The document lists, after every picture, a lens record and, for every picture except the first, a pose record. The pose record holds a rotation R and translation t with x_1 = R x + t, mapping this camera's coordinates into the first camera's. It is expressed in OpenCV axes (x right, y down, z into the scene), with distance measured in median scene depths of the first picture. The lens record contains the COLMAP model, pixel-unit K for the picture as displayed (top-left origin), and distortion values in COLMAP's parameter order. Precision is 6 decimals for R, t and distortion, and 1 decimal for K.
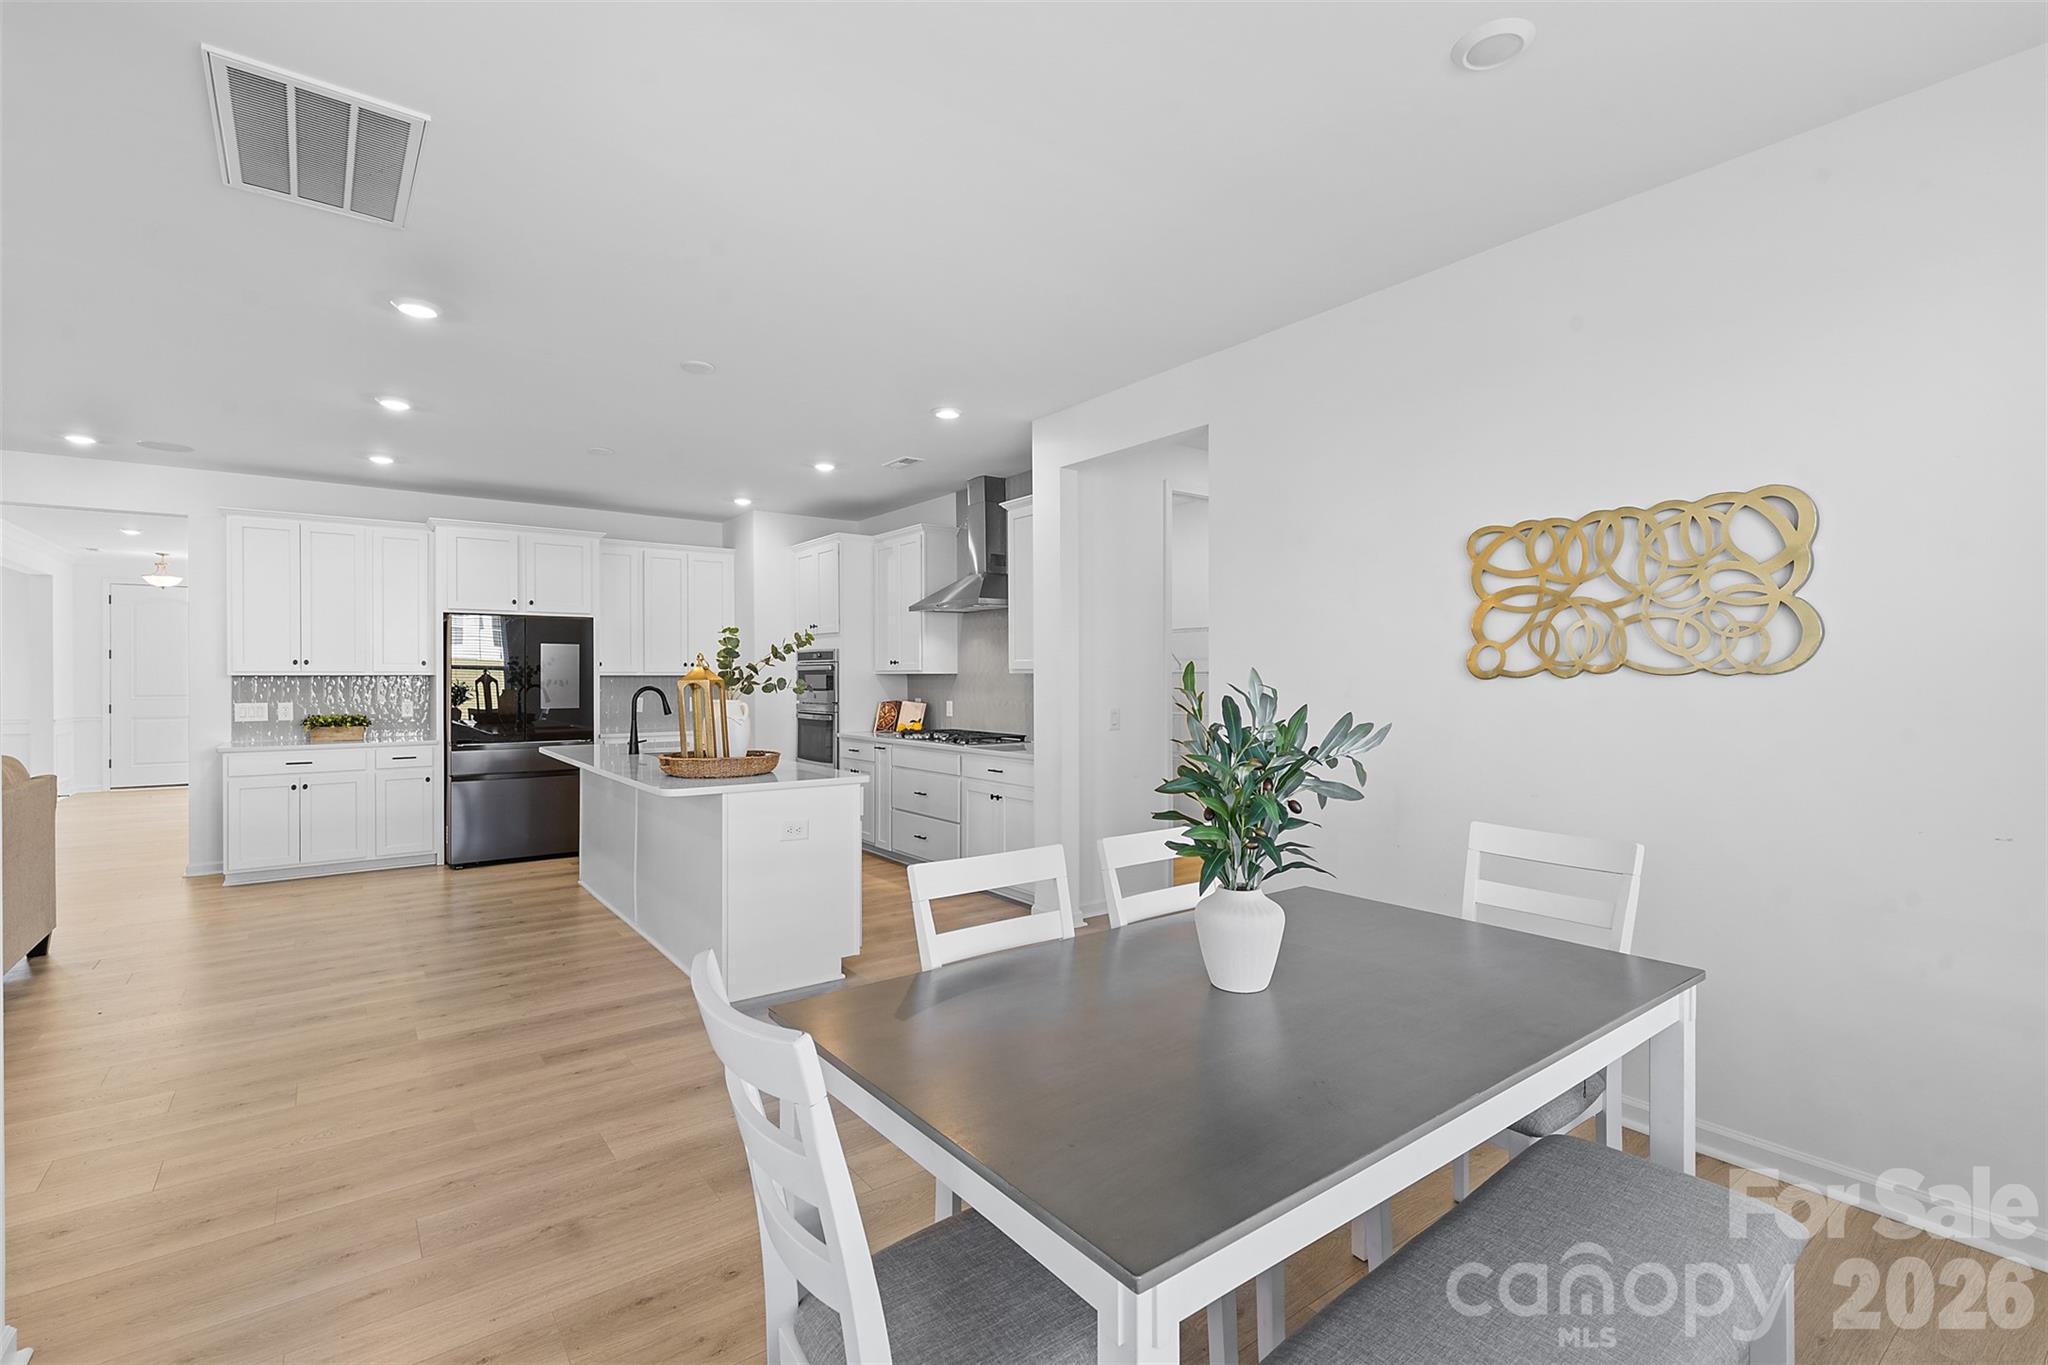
lens RADIAL K [[932.8, 0, 1024.0], [0, 932.8, 682.5], [0, 0, 1]] dist [0.000002, 0.000091]
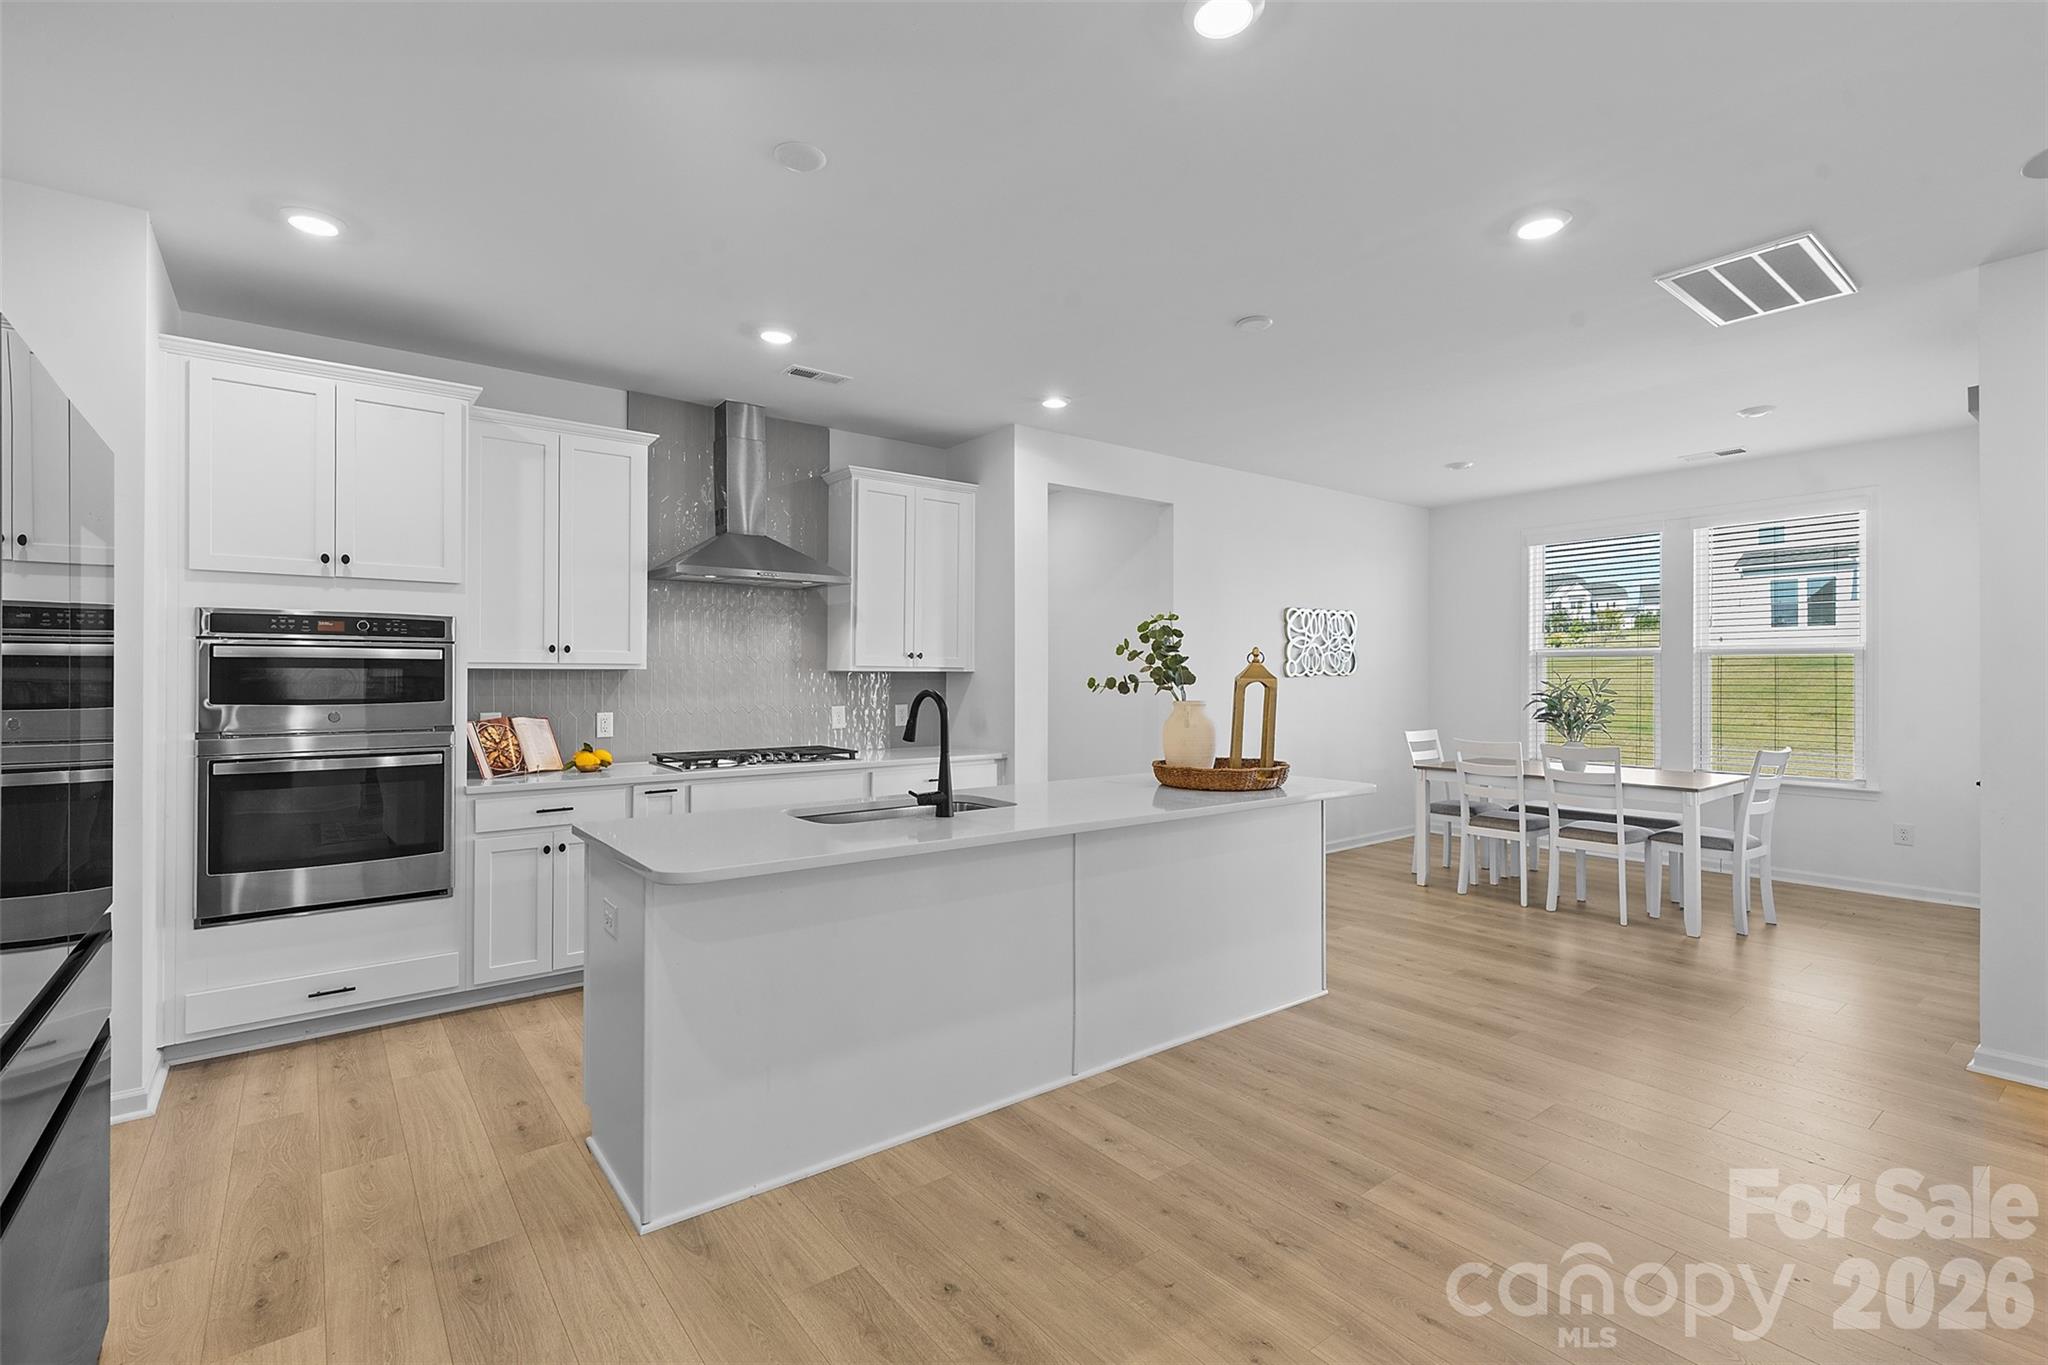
lens RADIAL K [[937.6, 0, 1028.3], [0, 937.6, 670.6], [0, 0, 1]] dist [0.024750, 0.000061]
pose [[-0.034146, 0.007585, 0.999388, -0.768223], [0.005582, 0.999957, -0.007399, -0.002393], [-0.999401, 0.005326, -0.034187, 0.774100]]
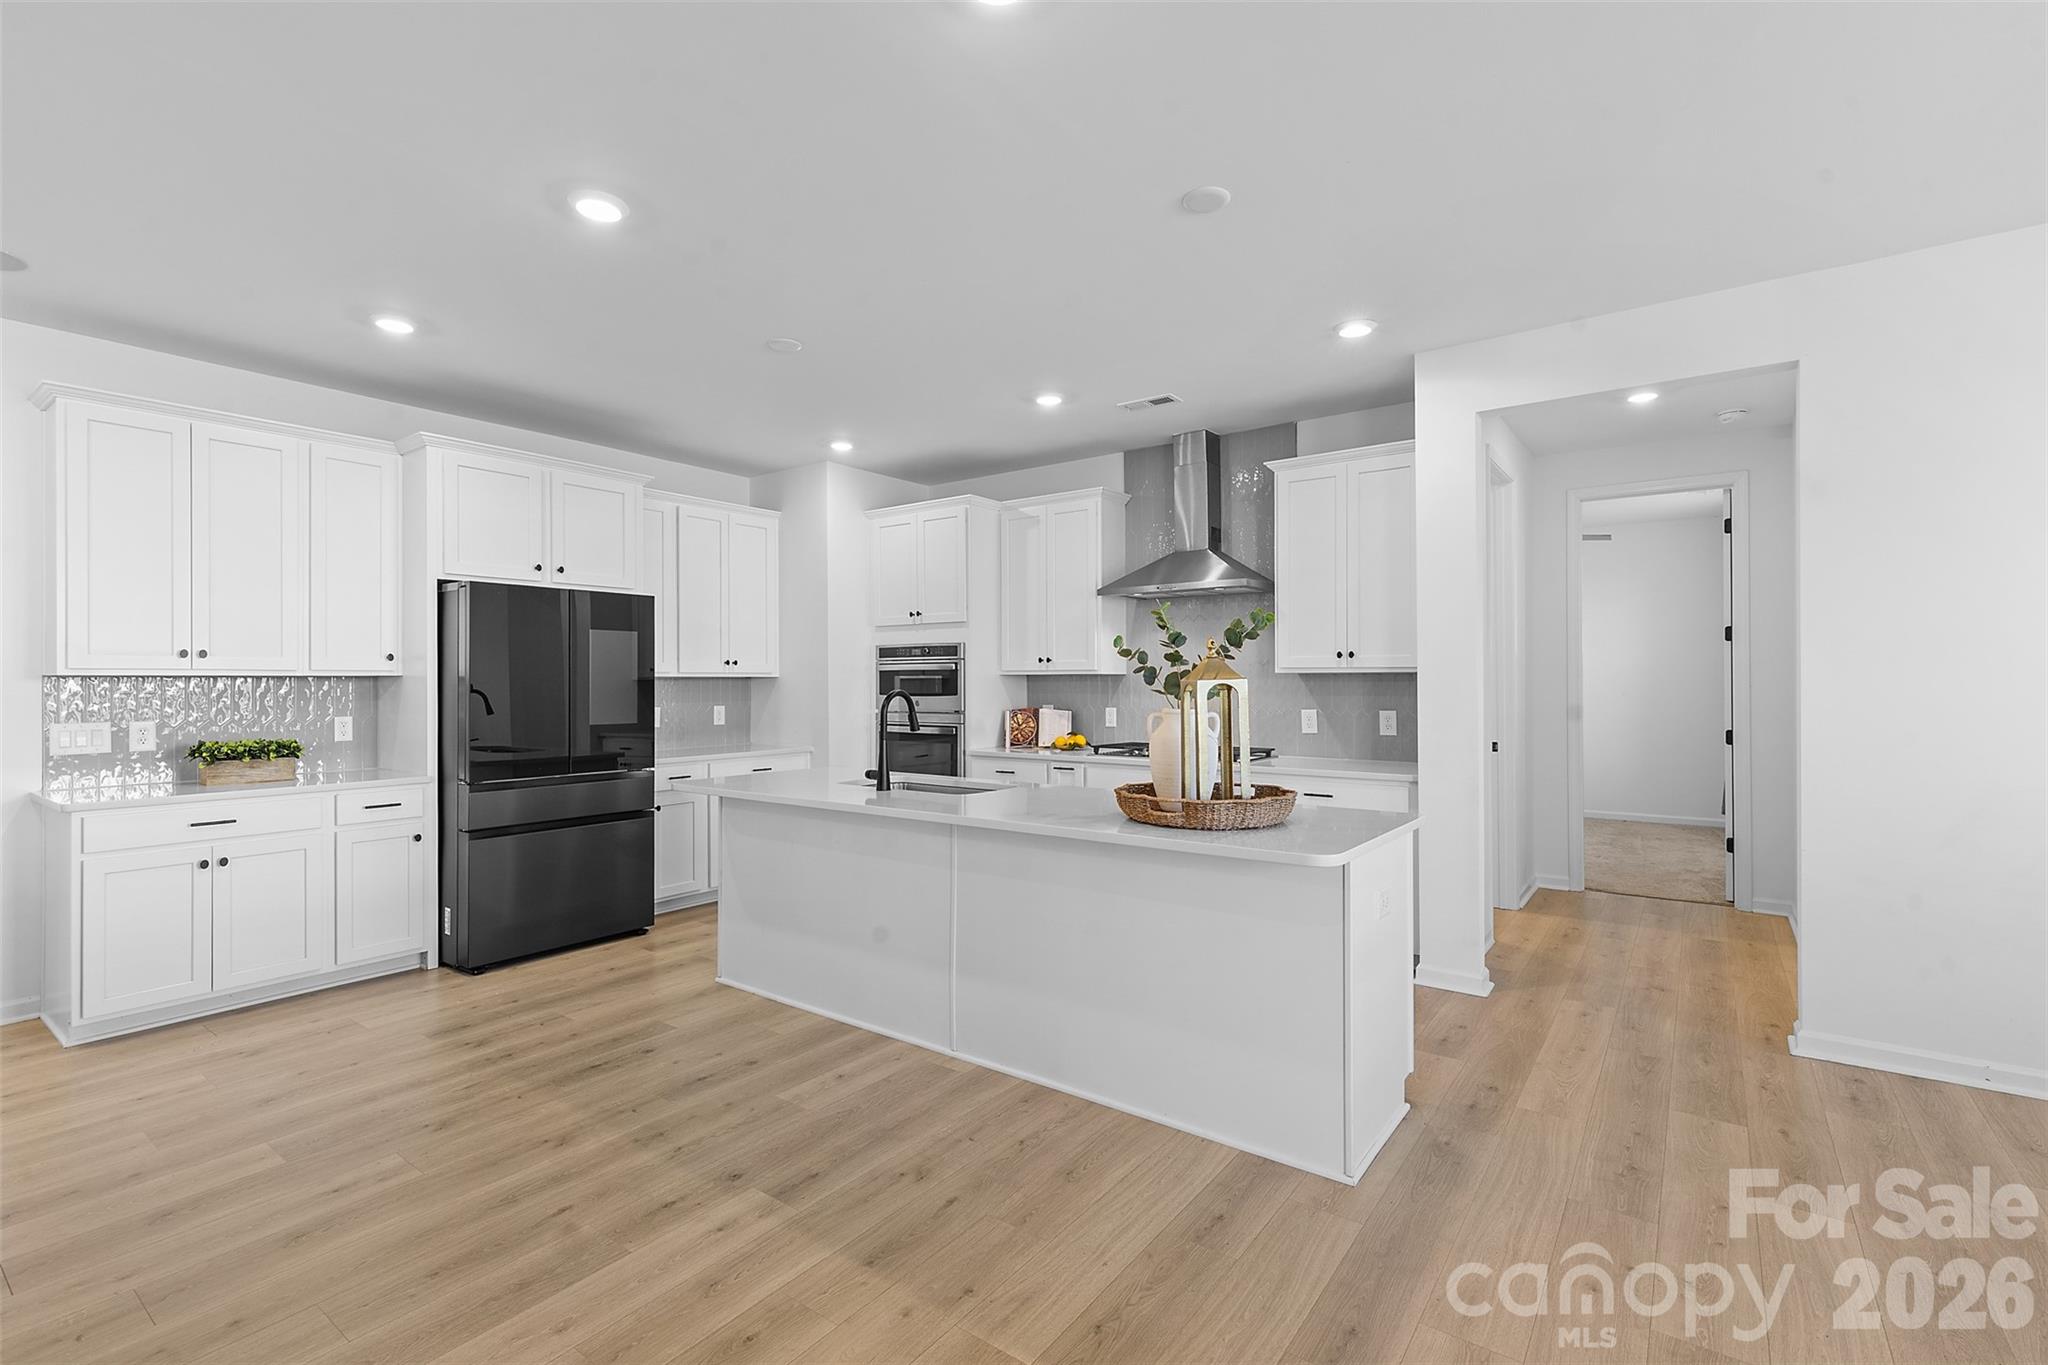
lens RADIAL K [[929.6, 0, 1010.7], [0, 929.6, 680.6], [0, 0, 1]] dist [0.004895, 0.000003]
pose [[0.958924, -0.001598, 0.283659, -0.415414], [0.003836, 0.999966, -0.007332, 0.001816], [-0.283637, 0.008119, 0.958897, 0.257943]]
